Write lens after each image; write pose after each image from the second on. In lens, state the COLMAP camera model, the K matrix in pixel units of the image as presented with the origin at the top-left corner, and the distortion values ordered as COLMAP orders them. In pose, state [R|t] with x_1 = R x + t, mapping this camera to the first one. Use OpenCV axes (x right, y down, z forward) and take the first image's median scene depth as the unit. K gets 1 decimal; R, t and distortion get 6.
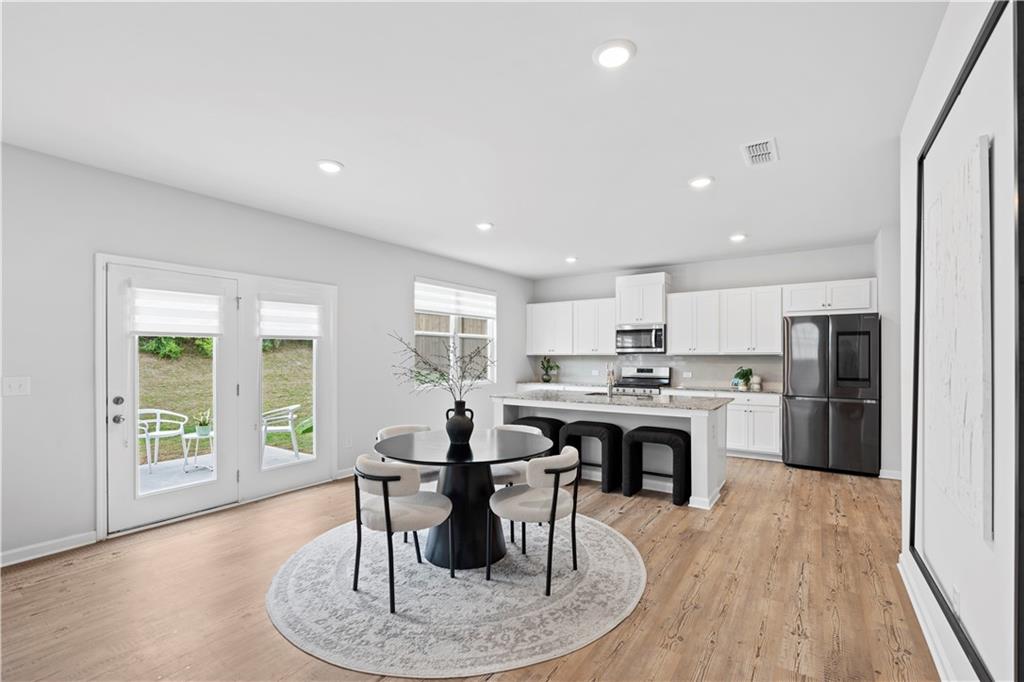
lens RADIAL K [[462.5, 0, 508.0], [0, 462.5, 355.5], [0, 0, 1]] dist [-0.001563, 0.000034]
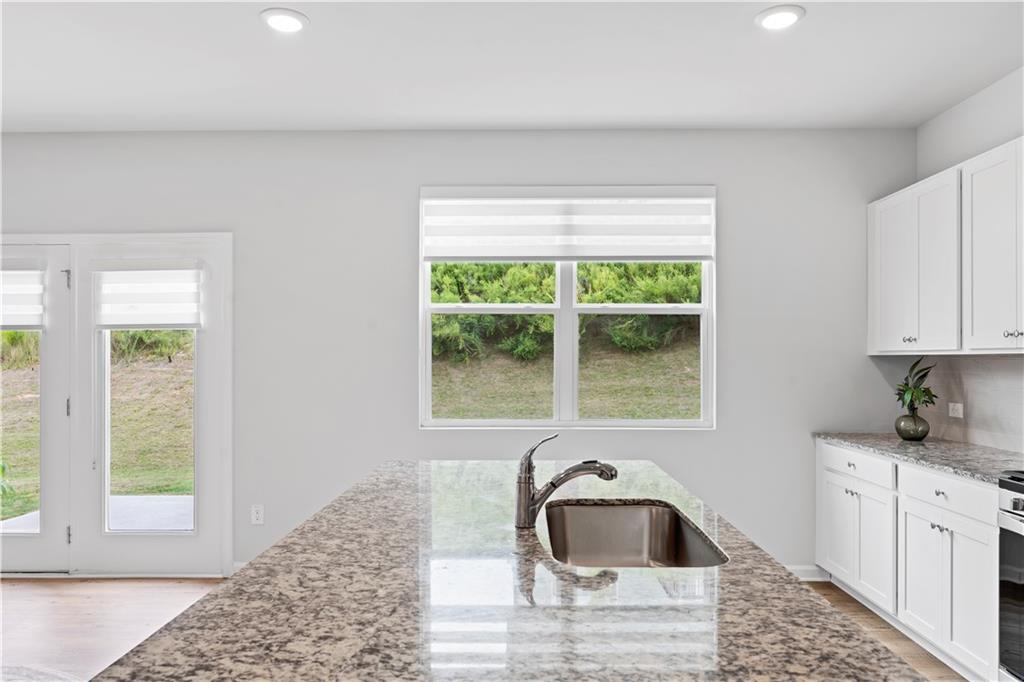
lens RADIAL K [[713.6, 0, 508.1], [0, 713.6, 350.7], [0, 0, 1]] dist [0.003043, -0.001509]
pose [[0.546437, -0.007362, -0.837468, 0.403208], [-0.000574, 0.999958, -0.009165, 0.000833], [0.837500, 0.005489, 0.546410, 0.605878]]
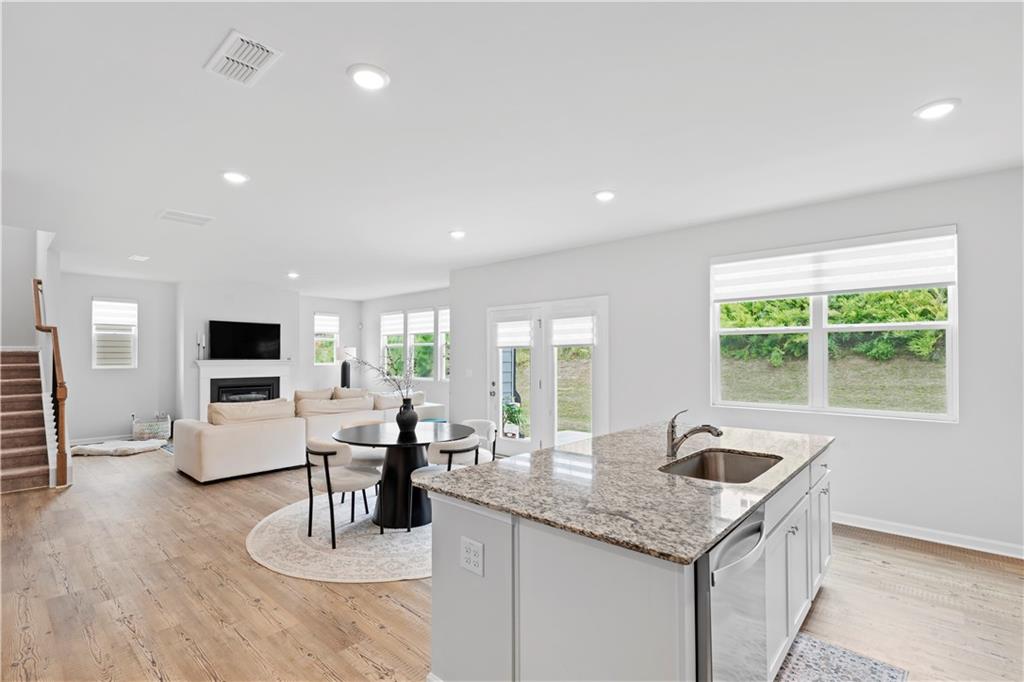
lens RADIAL K [[470.5, 0, 510.3], [0, 470.5, 347.0], [0, 0, 1]] dist [-0.001252, -0.000026]
pose [[-0.136829, -0.017499, -0.990440, 0.546438], [0.001124, 0.999841, -0.017821, -0.009476], [0.990594, -0.003552, -0.136787, 0.693266]]
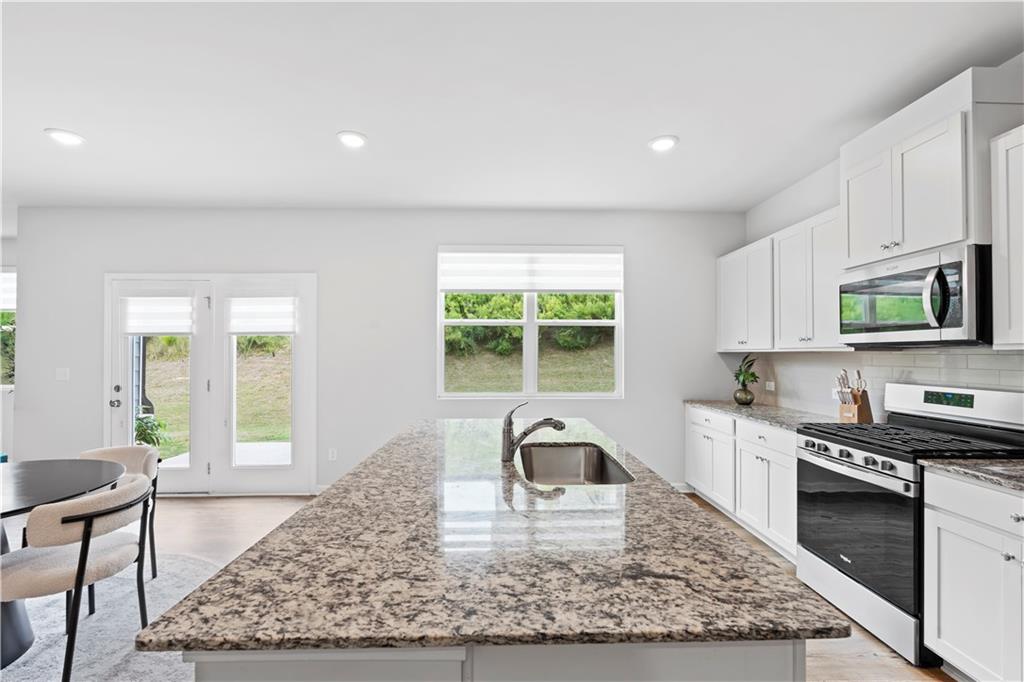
lens RADIAL K [[452.5, 0, 509.8], [0, 452.5, 346.3], [0, 0, 1]] dist [-0.002337, -0.000070]
pose [[0.579712, -0.012149, -0.814731, 0.402828], [-0.000753, 0.999880, -0.015445, 0.000791], [0.814821, 0.009567, 0.579633, 0.602244]]
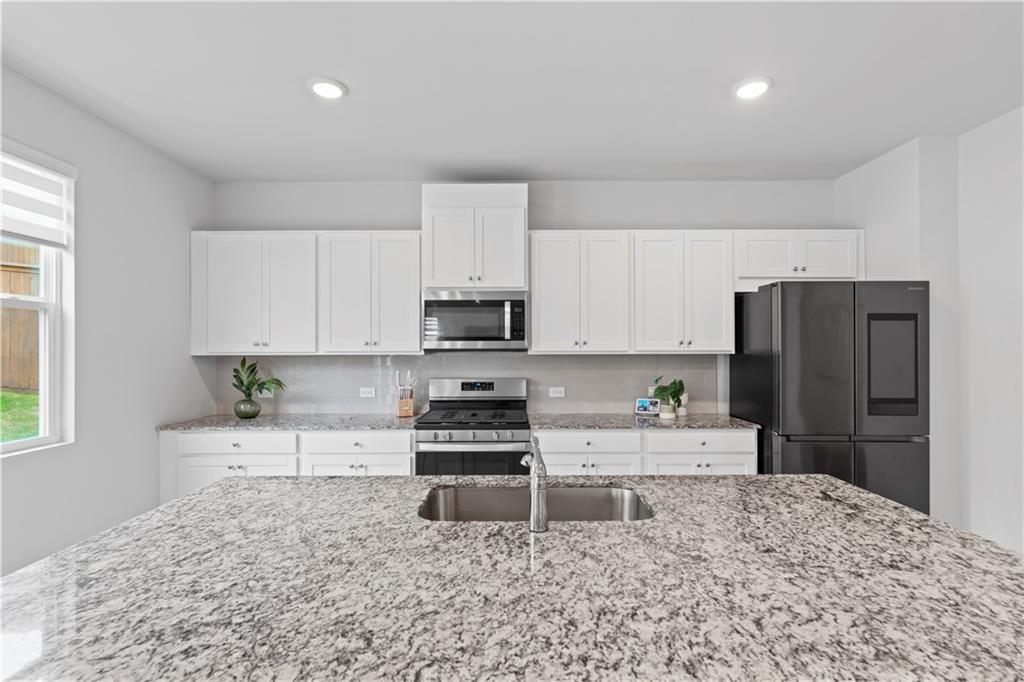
lens RADIAL K [[470.5, 0, 510.3], [0, 470.5, 347.0], [0, 0, 1]] dist [-0.001252, -0.000026]
pose [[0.825806, -0.000549, 0.563954, 0.046792], [0.001098, 0.999999, -0.000635, -0.009338], [-0.563954, 0.001143, 0.825806, 0.608841]]
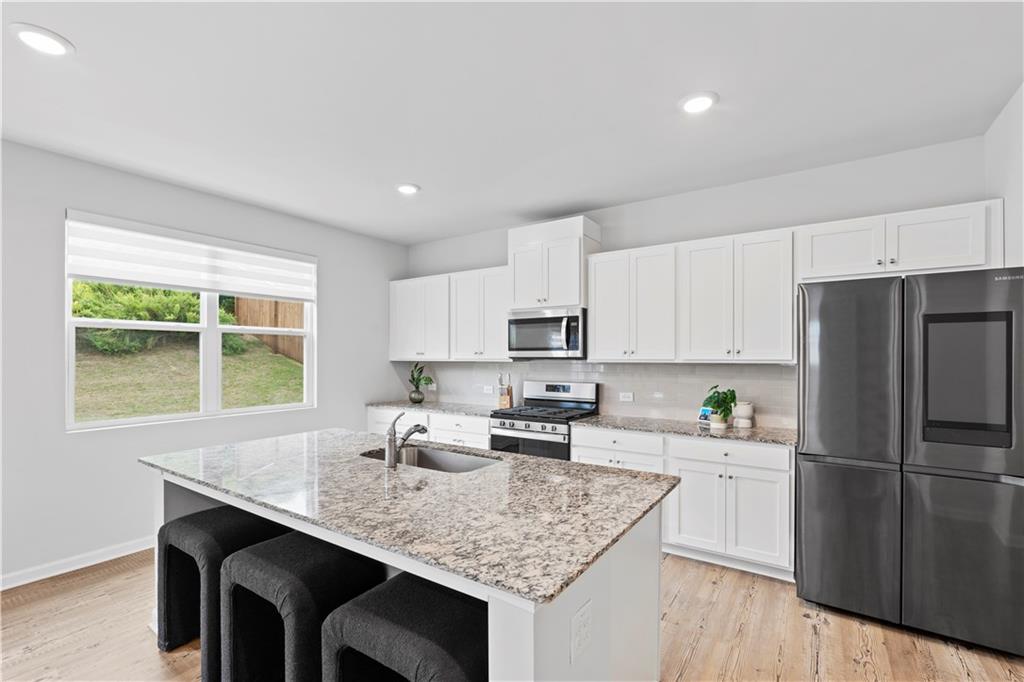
lens RADIAL K [[458.5, 0, 511.9], [0, 458.5, 355.5], [0, 0, 1]] dist [-0.001609, 0.000296]
pose [[1.000000, -0.000381, 0.000413, 0.253952], [0.000381, 1.000000, -0.000495, -0.009675], [-0.000413, 0.000495, 1.000000, 0.445062]]
